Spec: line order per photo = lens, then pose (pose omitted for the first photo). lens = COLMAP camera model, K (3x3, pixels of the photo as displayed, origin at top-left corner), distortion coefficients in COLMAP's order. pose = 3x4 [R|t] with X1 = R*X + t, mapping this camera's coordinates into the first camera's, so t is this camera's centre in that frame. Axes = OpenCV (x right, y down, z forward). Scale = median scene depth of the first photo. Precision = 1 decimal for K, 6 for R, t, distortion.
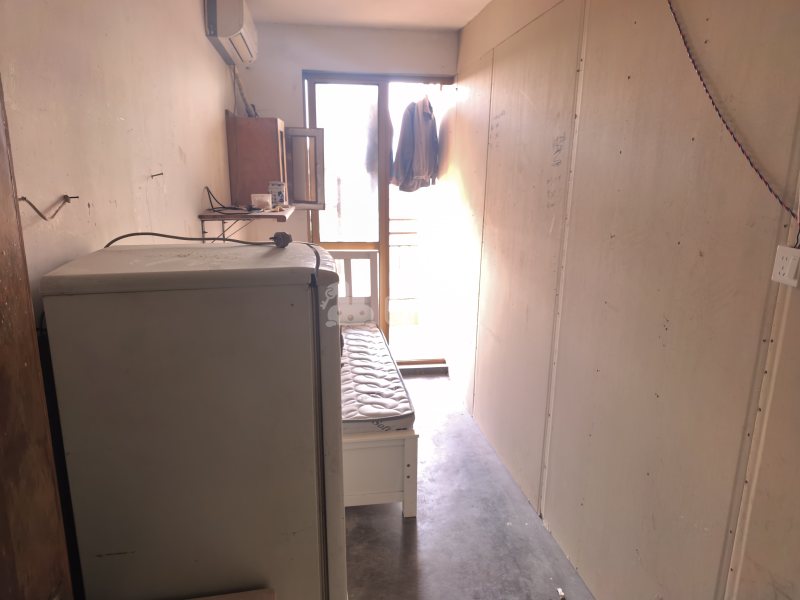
lens RADIAL K [[553.5, 0, 385.2], [0, 553.5, 326.0], [0, 0, 1]] dist [0.038679, -0.021464]
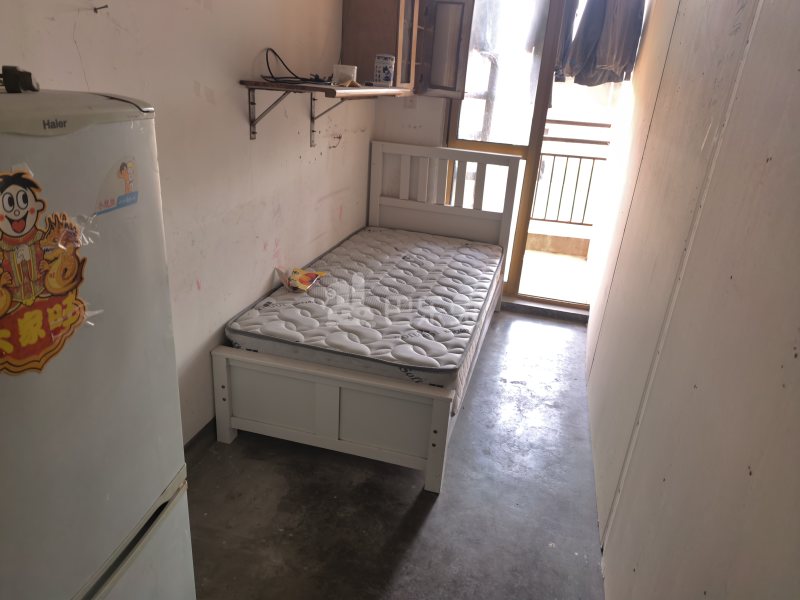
lens RADIAL K [[553.5, 0, 393.7], [0, 553.5, 299.8], [0, 0, 1]] dist [0.038679, -0.021464]
pose [[0.917031, 0.206452, -0.341221, 0.143904], [-0.164725, 0.975267, 0.147375, -0.024405], [0.363207, -0.078940, 0.928358, 0.175637]]
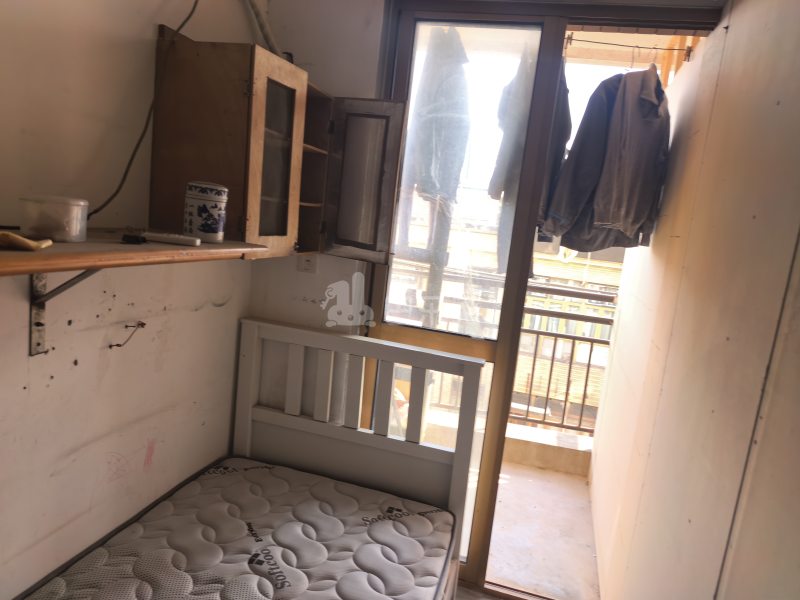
lens RADIAL K [[553.5, 0, 397.3], [0, 553.5, 301.6], [0, 0, 1]] dist [0.038679, -0.021464]
pose [[0.923154, 0.161375, -0.348920, 0.079121], [-0.203620, 0.975111, -0.087739, -0.138198], [0.326077, 0.152044, 0.933036, 0.560270]]
